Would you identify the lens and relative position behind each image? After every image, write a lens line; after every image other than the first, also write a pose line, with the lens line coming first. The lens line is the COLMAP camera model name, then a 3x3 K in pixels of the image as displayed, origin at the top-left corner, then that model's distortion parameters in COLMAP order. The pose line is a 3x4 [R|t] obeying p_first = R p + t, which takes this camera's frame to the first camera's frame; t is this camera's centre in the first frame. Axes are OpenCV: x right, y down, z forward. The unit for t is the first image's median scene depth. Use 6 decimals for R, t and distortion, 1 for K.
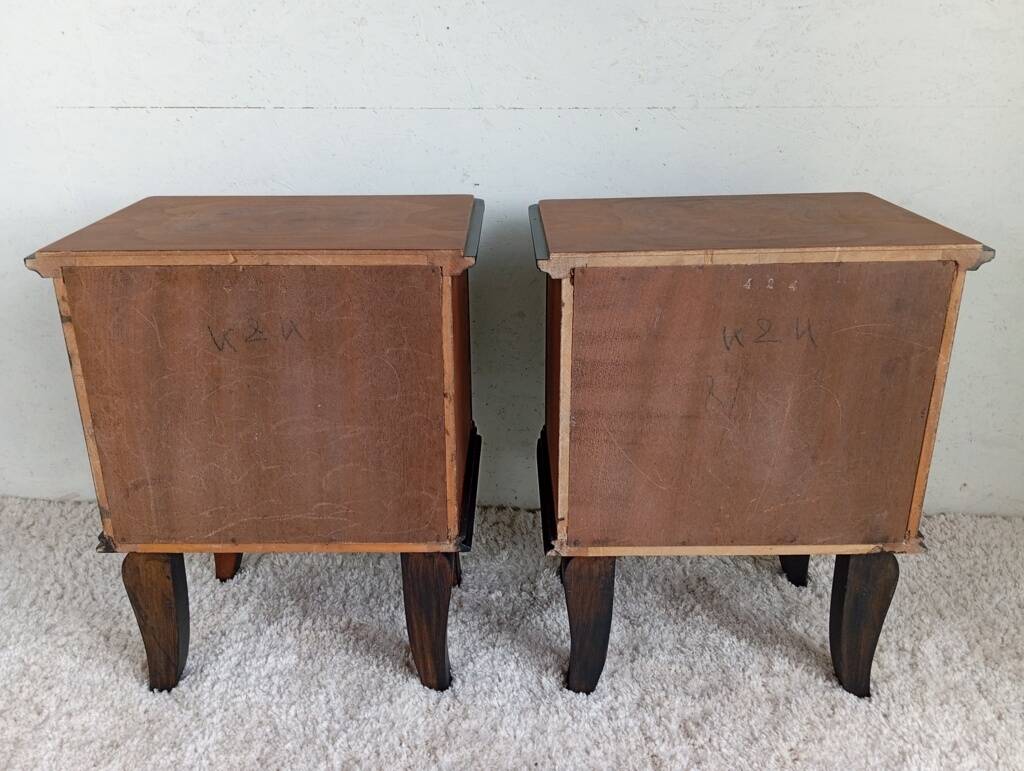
lens RADIAL K [[890.9, 0, 502.3], [0, 890.9, 379.7], [0, 0, 1]] dist [0.056119, -0.070630]
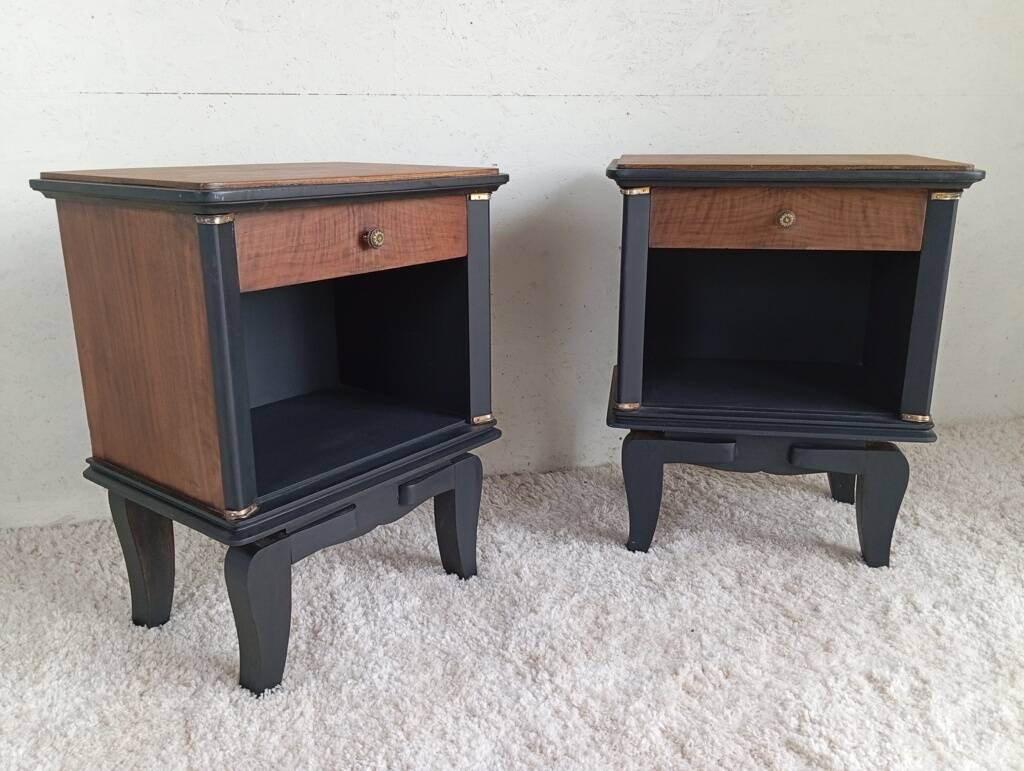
lens RADIAL K [[890.9, 0, 502.3], [0, 890.9, 379.7], [0, 0, 1]] dist [0.056119, -0.070630]
pose [[0.951776, -0.084286, 0.294987, -0.445515], [0.117111, 0.988525, -0.095410, 0.181973], [-0.283561, 0.125355, 0.950726, -0.024713]]
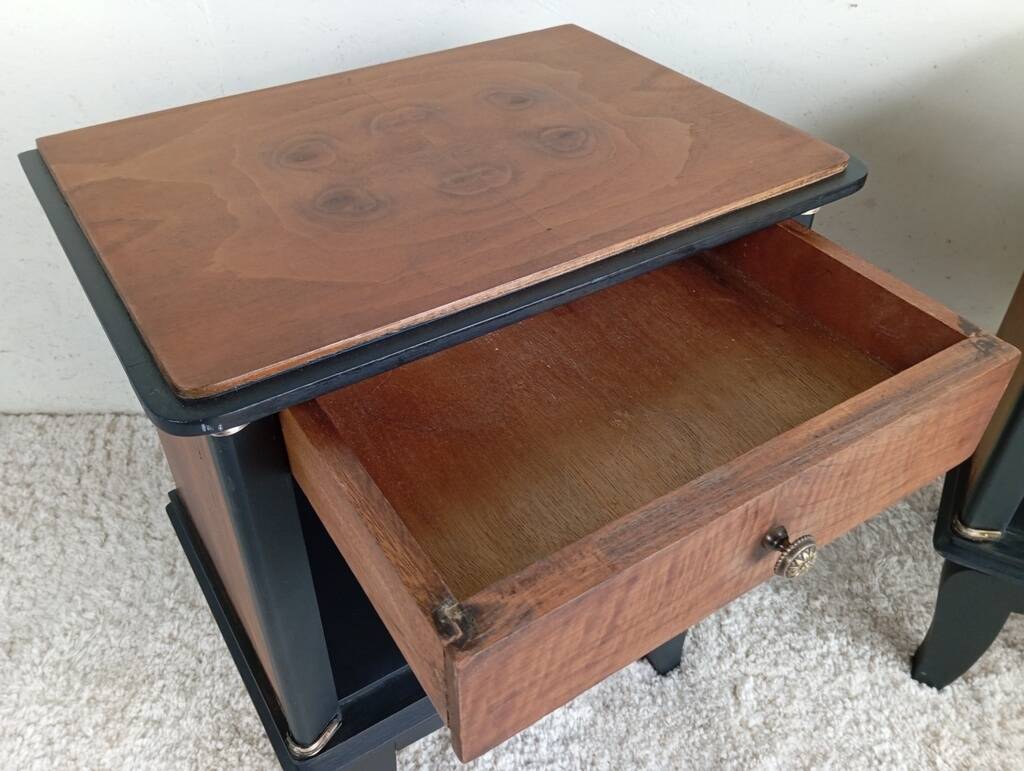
lens RADIAL K [[890.9, 0, 502.3], [0, 890.9, 379.7], [0, 0, 1]] dist [0.056119, -0.070630]
pose [[0.999861, 0.013007, -0.010479, -0.318427], [-0.009327, 0.955240, 0.295686, -0.185940], [0.013856, -0.295547, 0.955228, 0.387936]]
